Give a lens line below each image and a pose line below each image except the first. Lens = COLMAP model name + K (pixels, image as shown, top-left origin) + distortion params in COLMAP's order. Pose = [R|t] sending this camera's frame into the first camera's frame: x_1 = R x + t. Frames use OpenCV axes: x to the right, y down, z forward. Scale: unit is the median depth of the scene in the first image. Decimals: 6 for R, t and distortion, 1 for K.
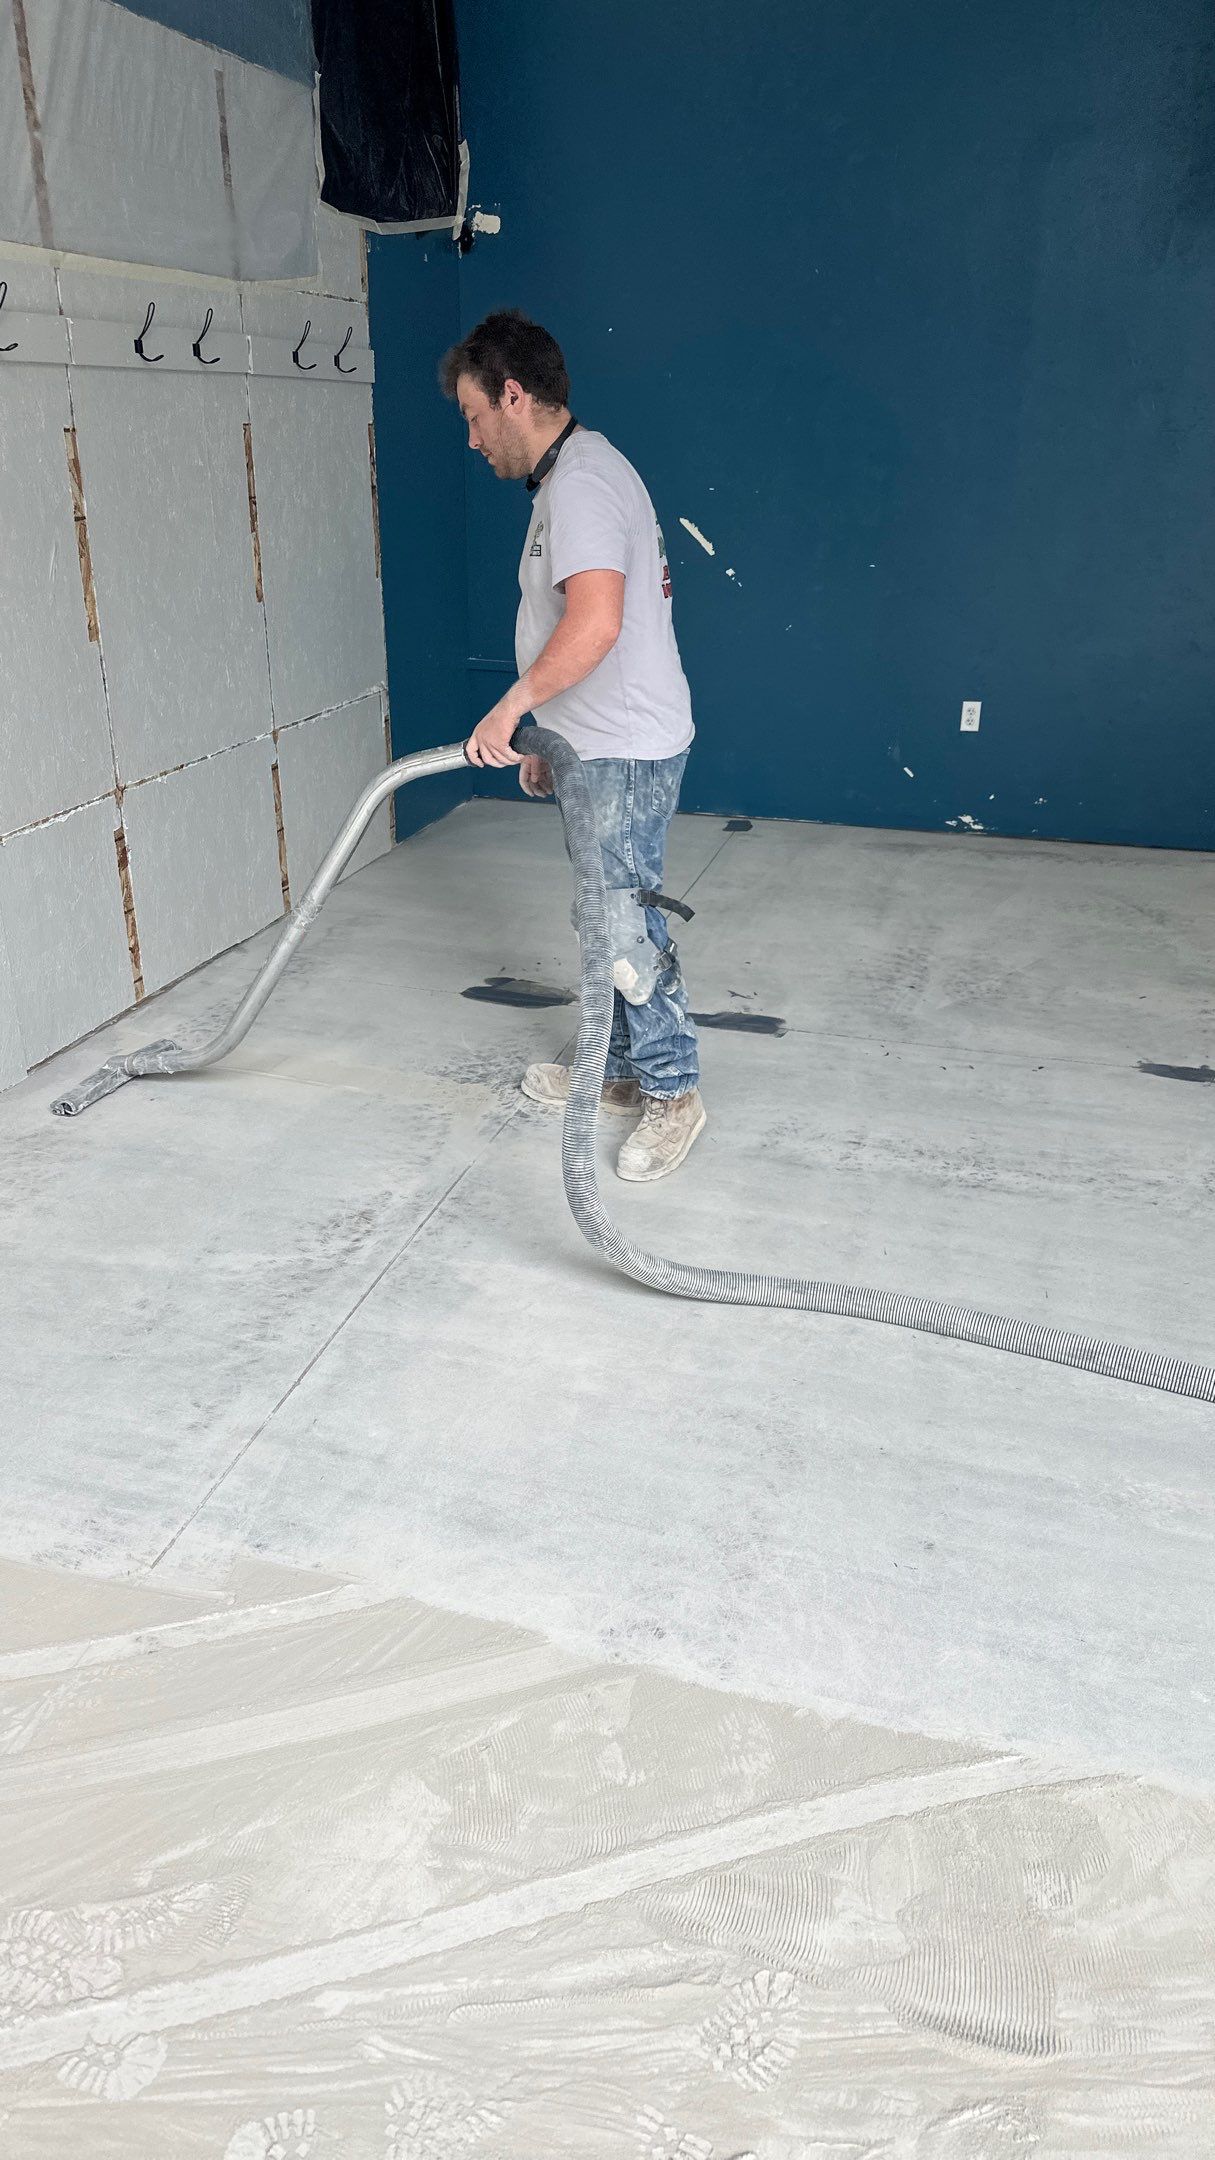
lens RADIAL K [[1504.1, 0, 586.5], [0, 1504.1, 1120.0], [0, 0, 1]] dist [0.013221, -0.025454]
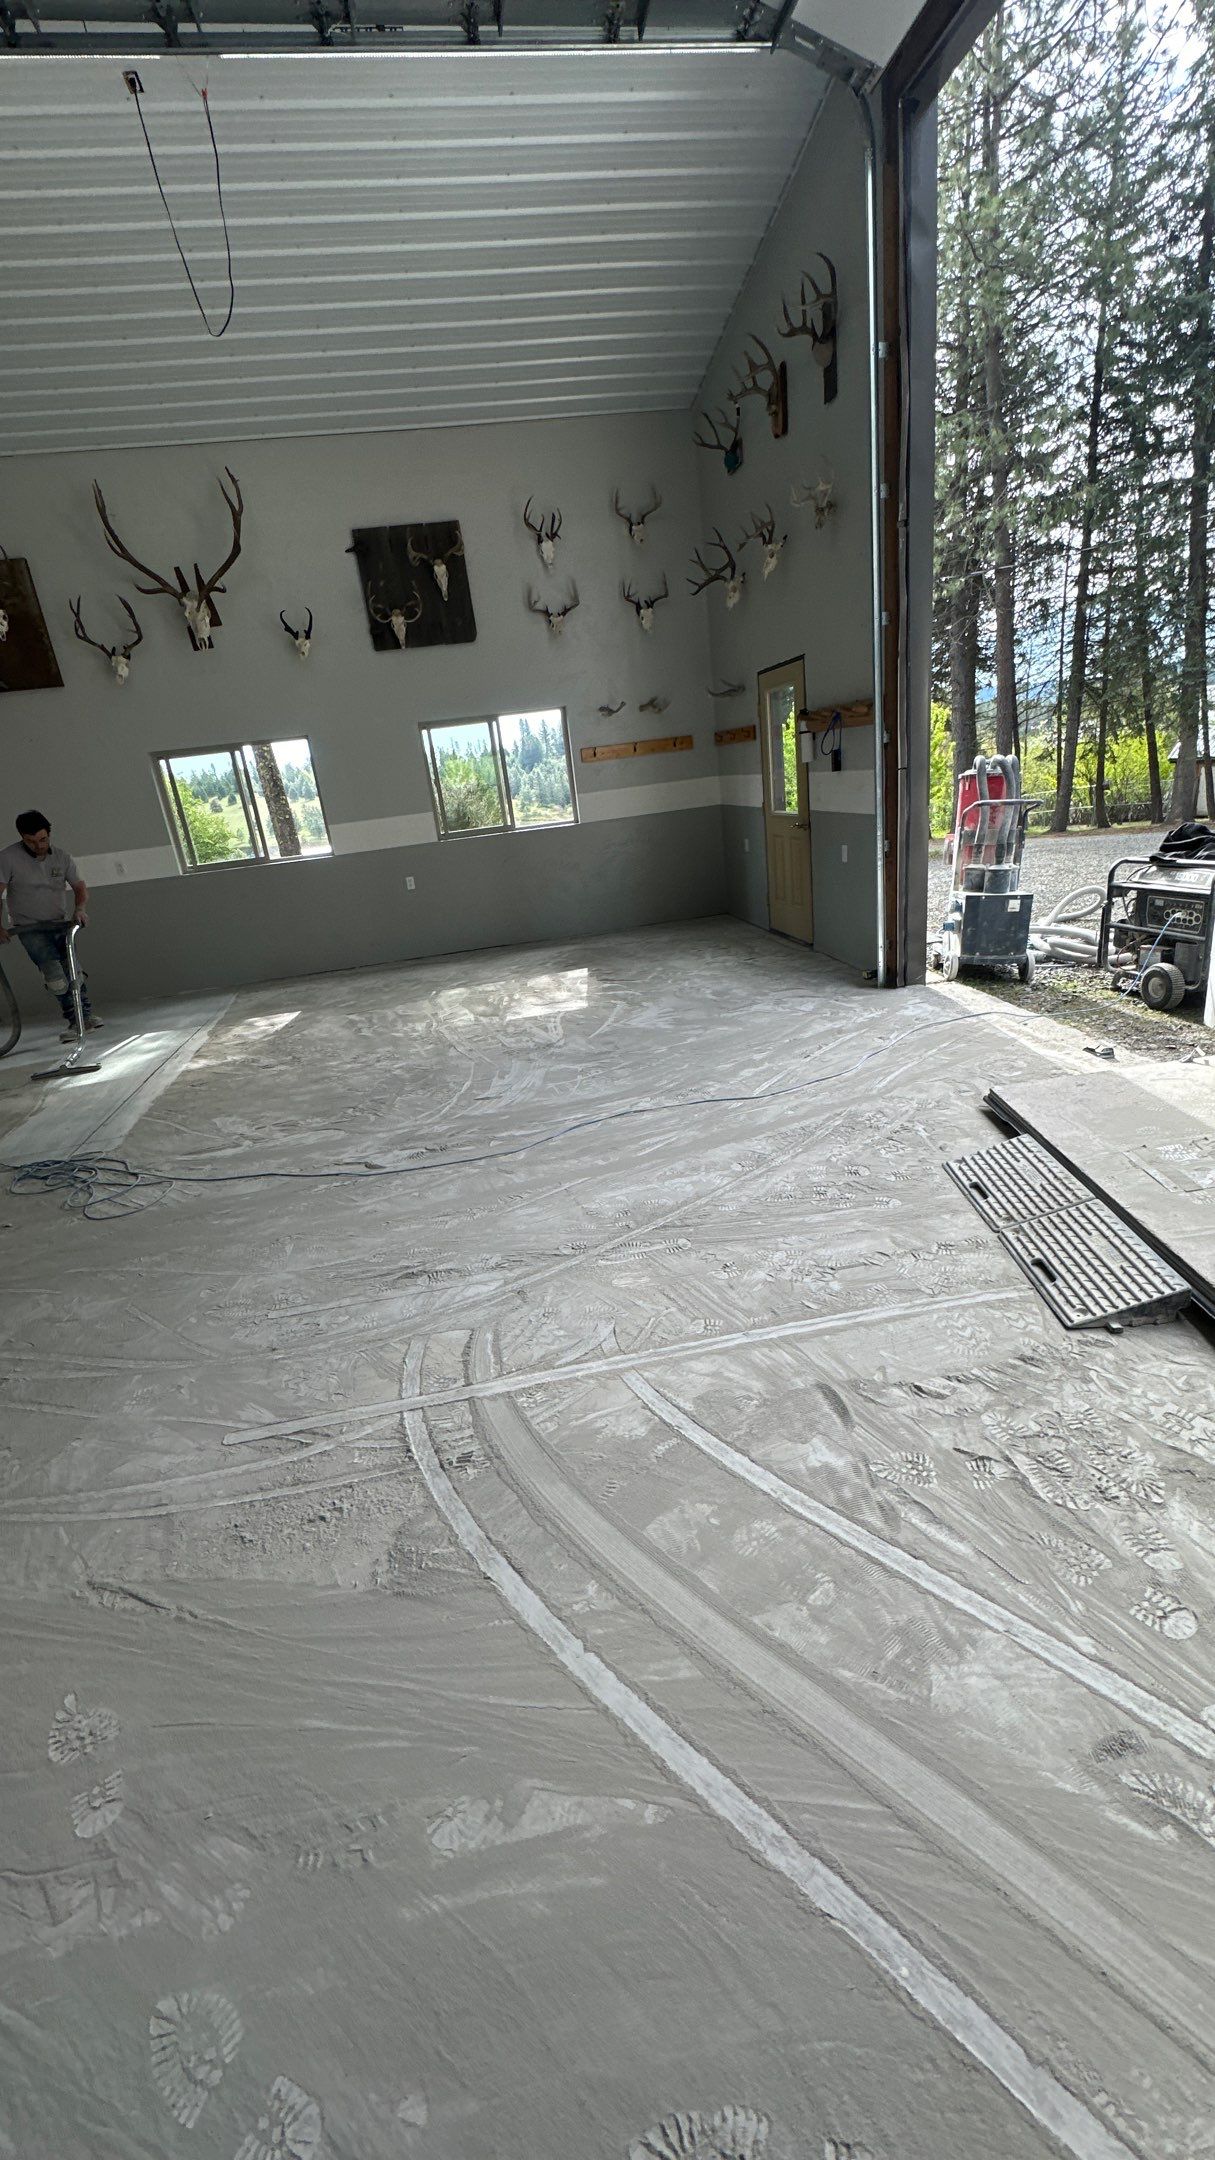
lens RADIAL K [[858.1, 0, 610.6], [0, 858.1, 1085.9], [0, 0, 1]] dist [-0.005644, 0.000721]
pose [[-0.442042, -0.280635, 0.851964, -0.215680], [0.472432, 0.734548, 0.487080, -0.209911], [-0.762500, 0.617805, -0.192120, 0.462481]]
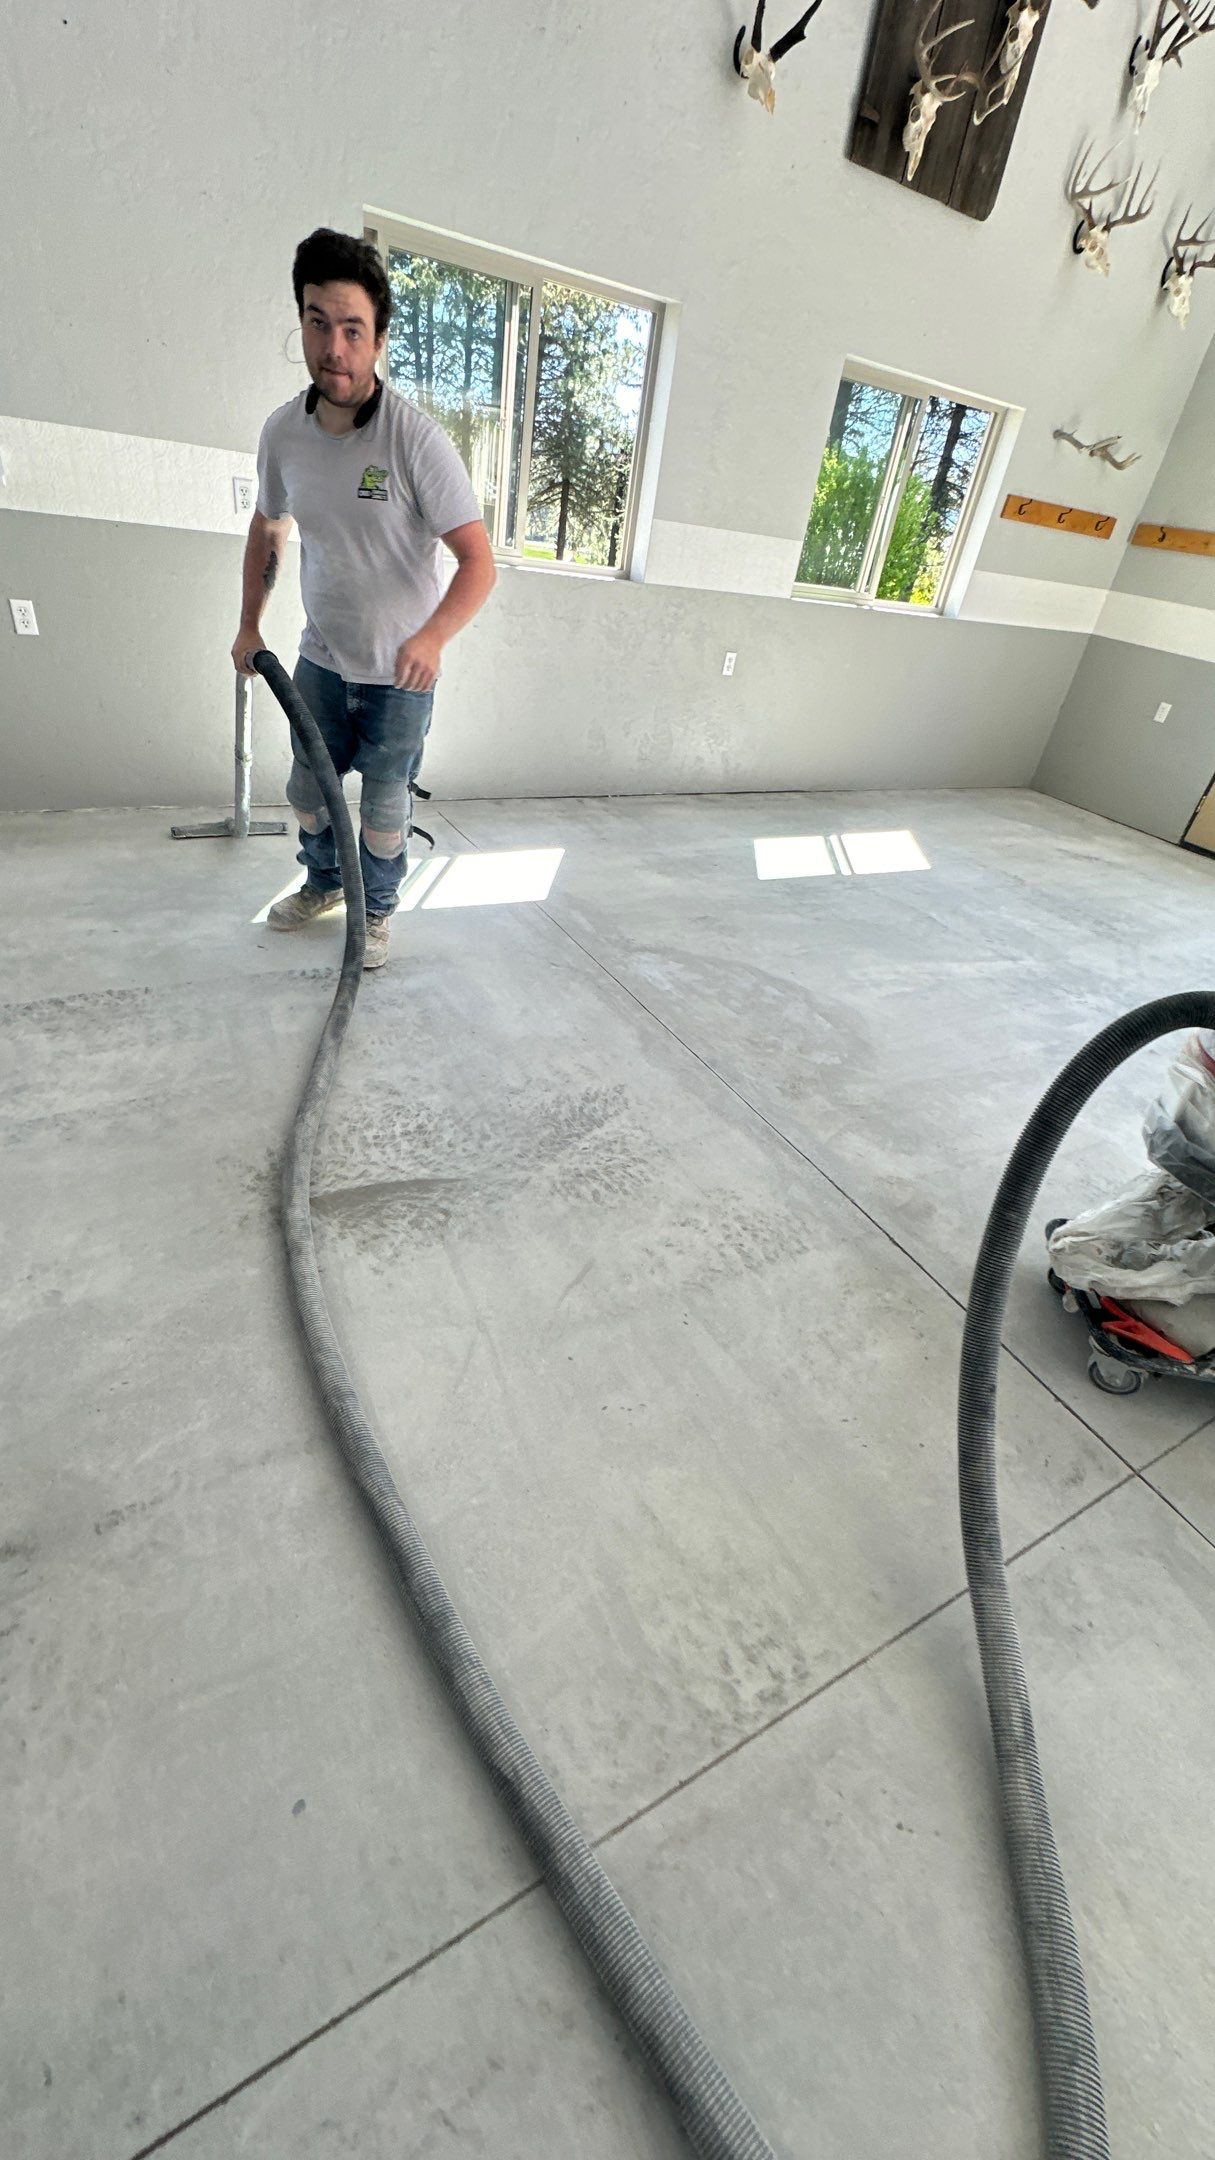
lens RADIAL K [[858.1, 0, 614.8], [0, 858.1, 1081.5], [0, 0, 1]] dist [-0.005644, 0.000721]
pose [[-0.701700, -0.502589, 0.504997, 0.996290], [0.150992, 0.587794, 0.794796, -0.406100], [-0.696289, 0.633958, -0.336568, 0.971113]]
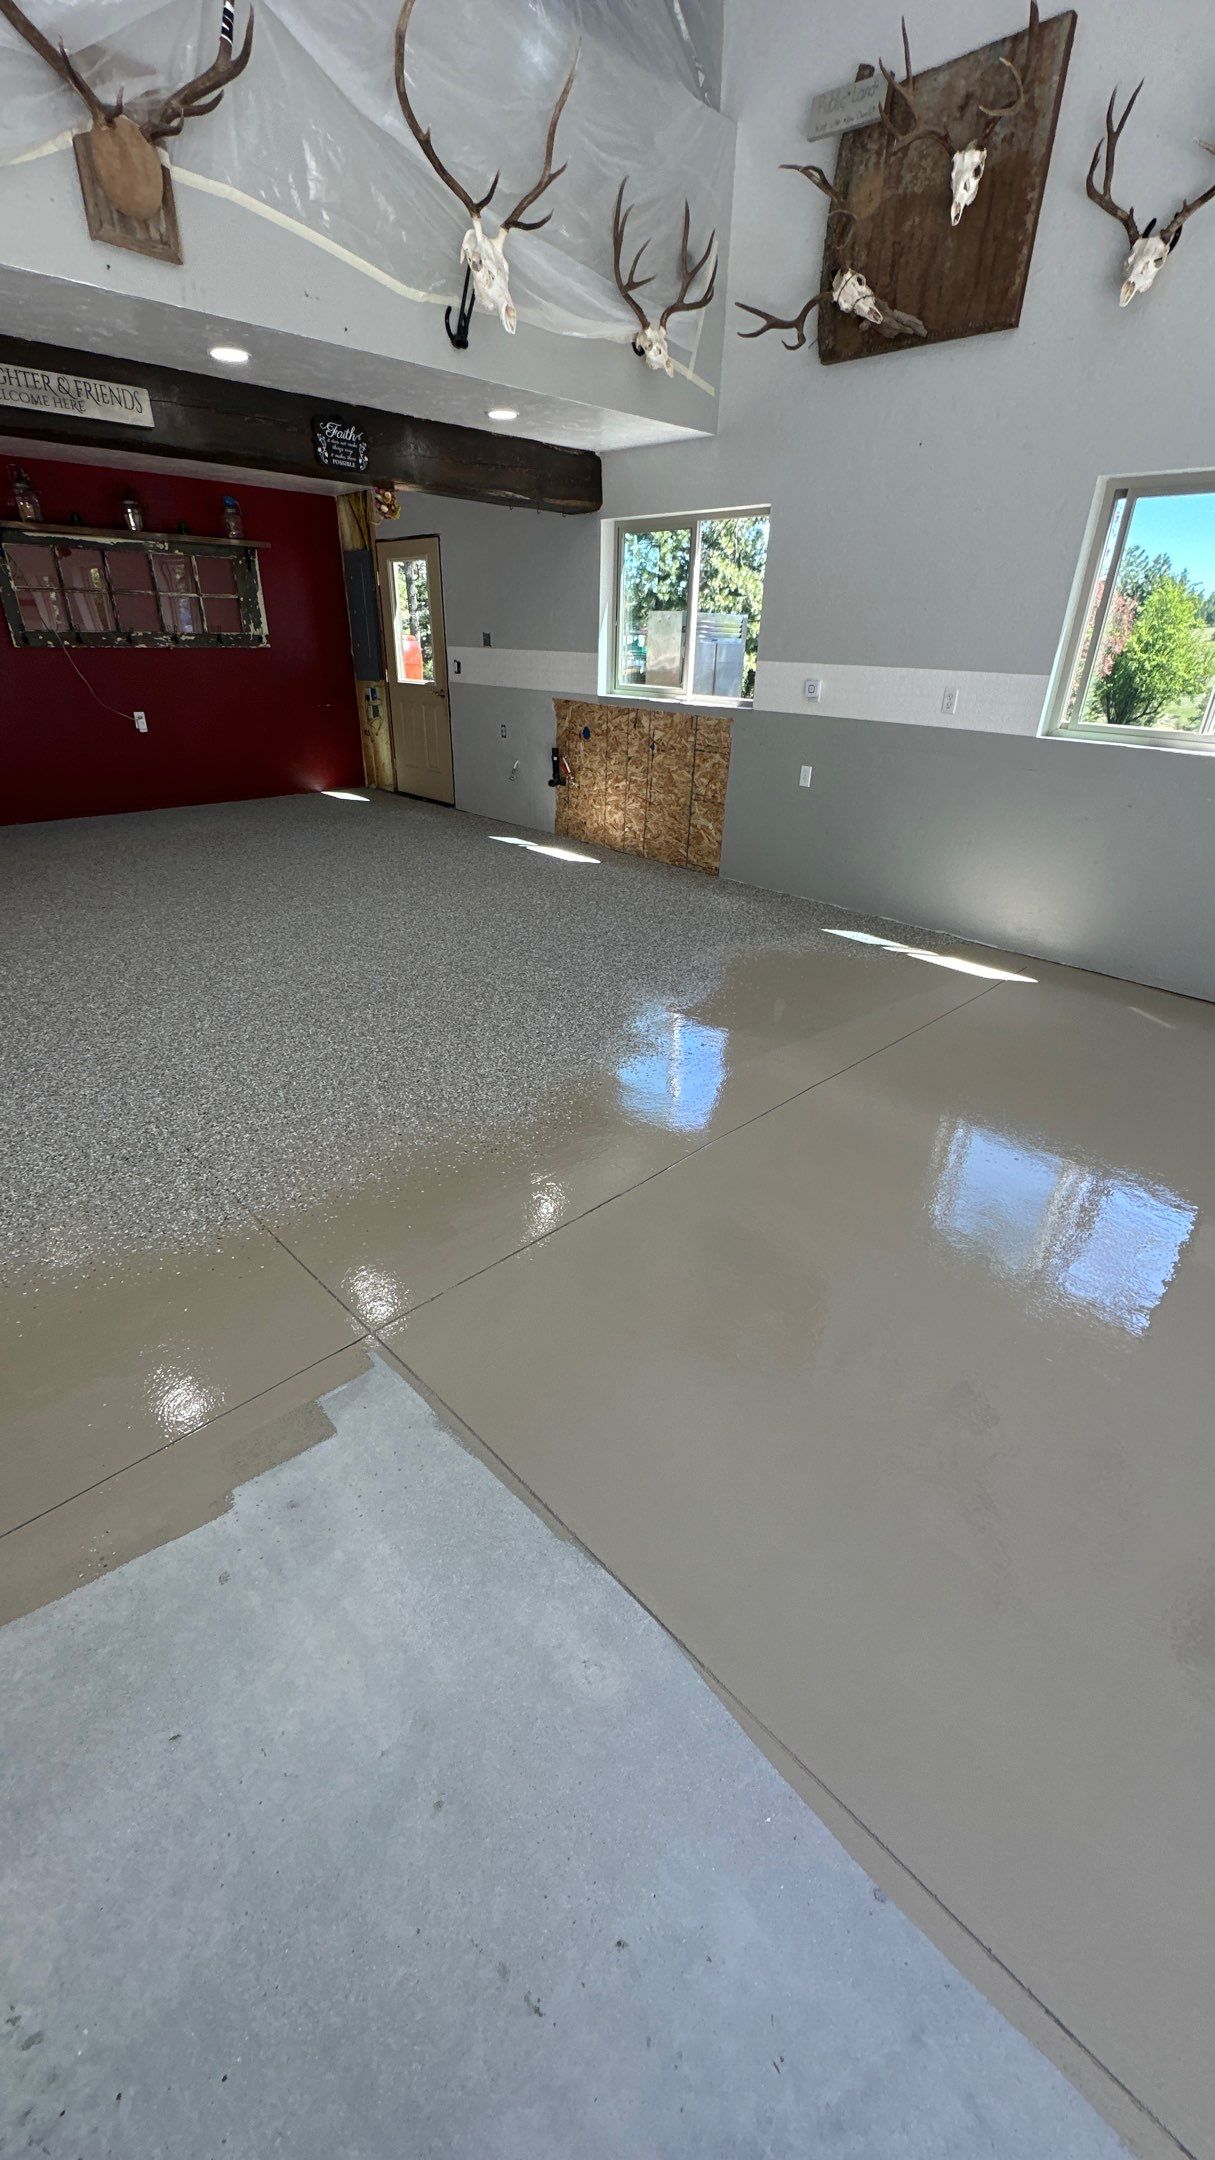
lens RADIAL K [[858.1, 0, 608.1], [0, 858.1, 1087.4], [0, 0, 1]] dist [-0.005644, 0.000721]
pose [[0.497451, -0.413673, 0.762507, 0.701641], [0.352299, 0.899567, 0.258195, -0.148575], [-0.792735, 0.140191, 0.593227, 0.397040]]
